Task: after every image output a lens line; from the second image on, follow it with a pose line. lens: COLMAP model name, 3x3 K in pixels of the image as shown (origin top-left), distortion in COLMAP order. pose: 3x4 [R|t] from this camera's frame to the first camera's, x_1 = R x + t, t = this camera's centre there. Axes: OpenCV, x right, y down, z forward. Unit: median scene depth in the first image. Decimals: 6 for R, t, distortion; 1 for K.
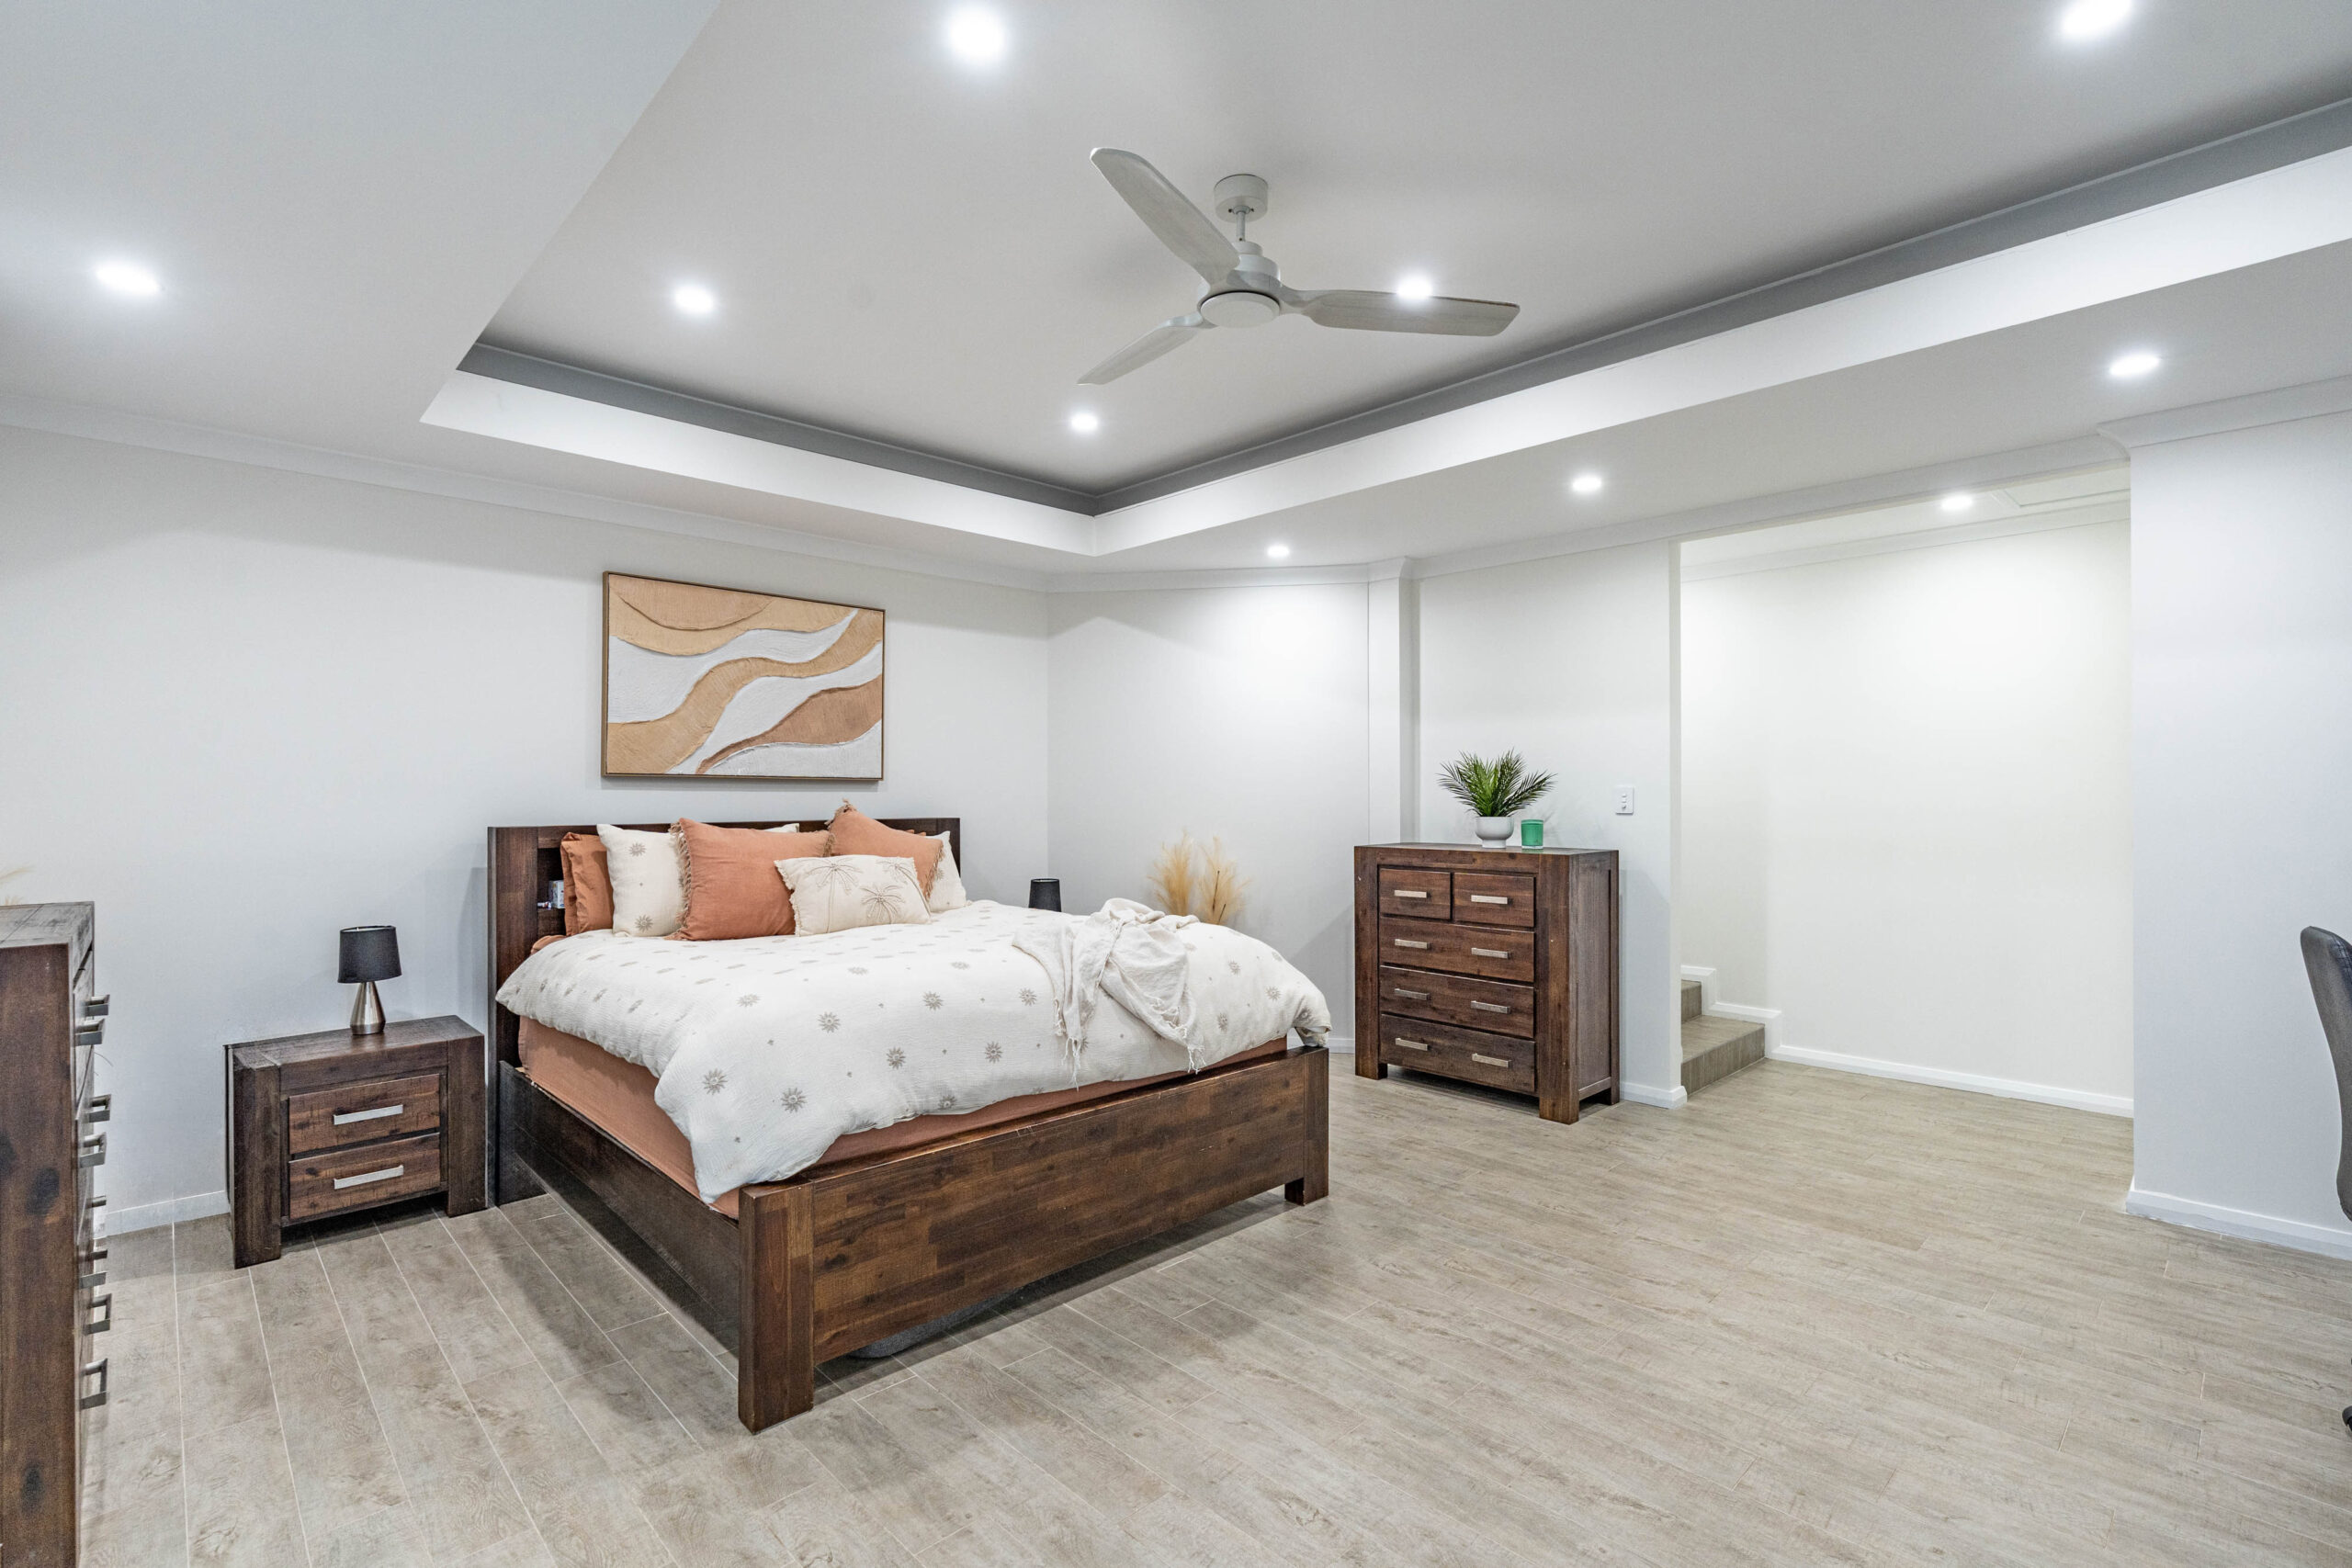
lens RADIAL K [[1032.4, 0, 1187.5], [0, 1032.4, 795.1], [0, 0, 1]] dist [-0.018966, 0.000066]
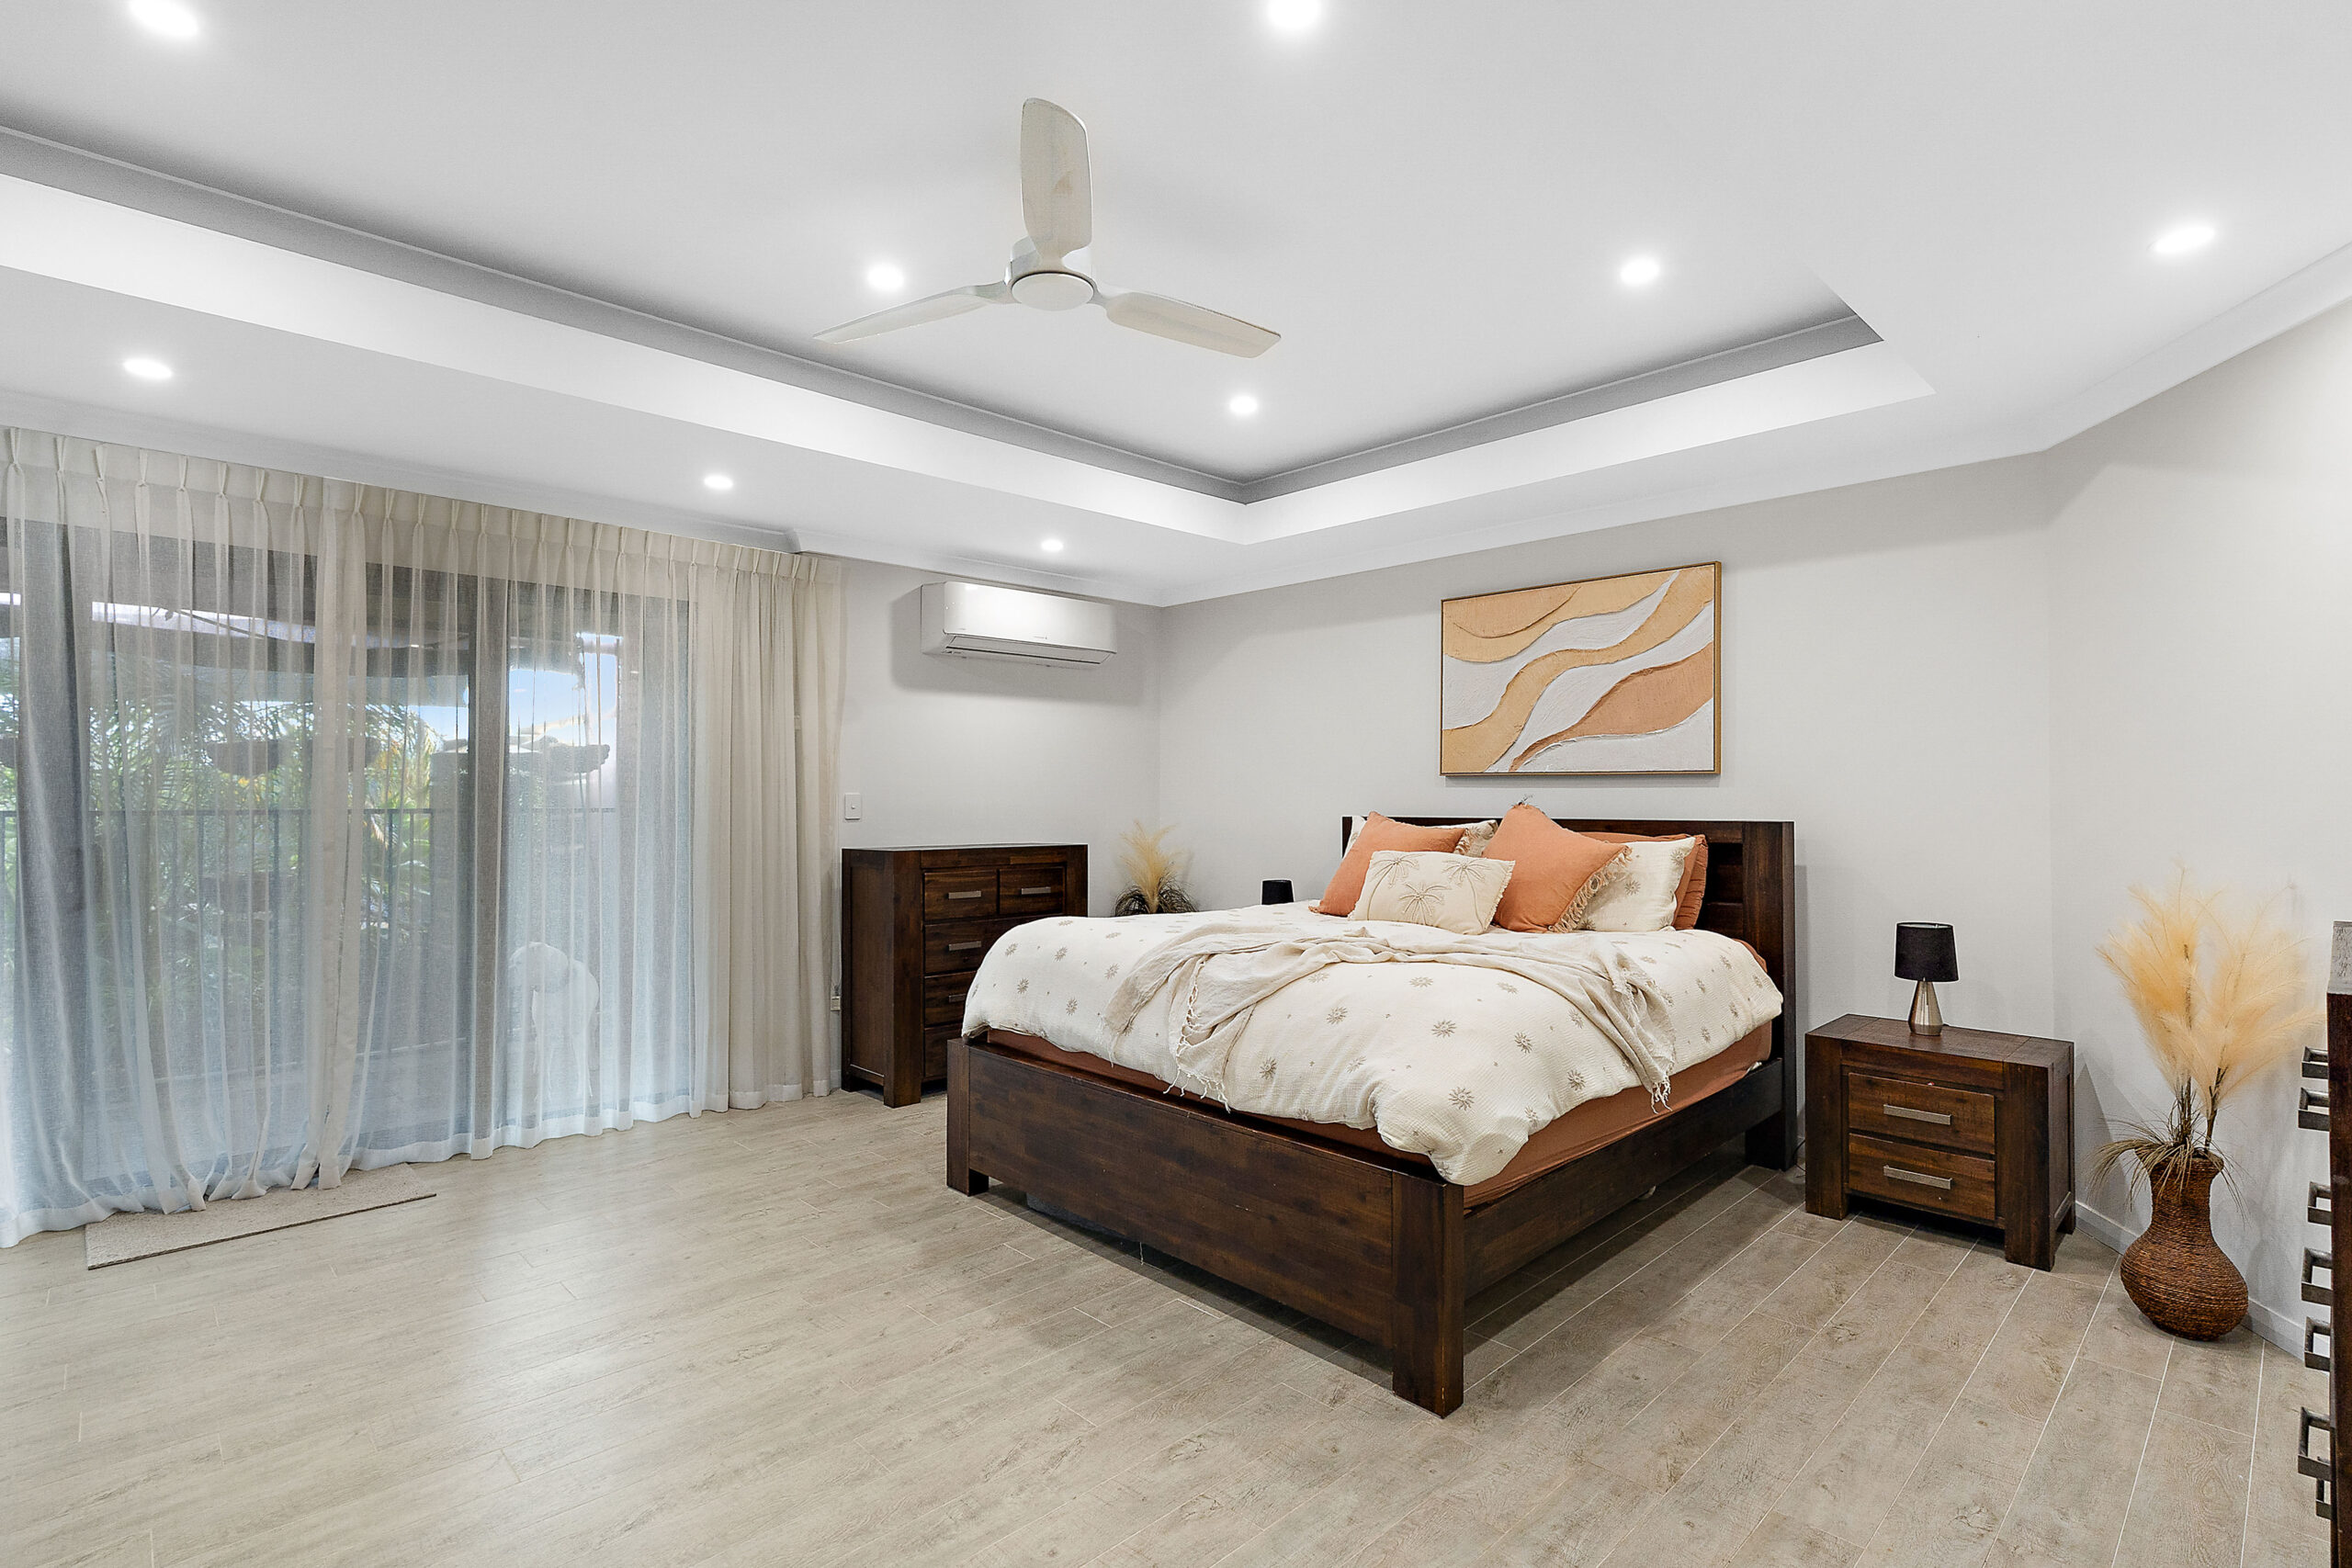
lens RADIAL K [[1092.8, 0, 1164.0], [0, 1092.8, 784.7], [0, 0, 1]] dist [0.000903, -0.000409]
pose [[0.015884, -0.006523, -0.999853, 0.620745], [0.000346, 0.999979, -0.006518, -0.000238], [0.999874, -0.000243, 0.015885, 0.620662]]
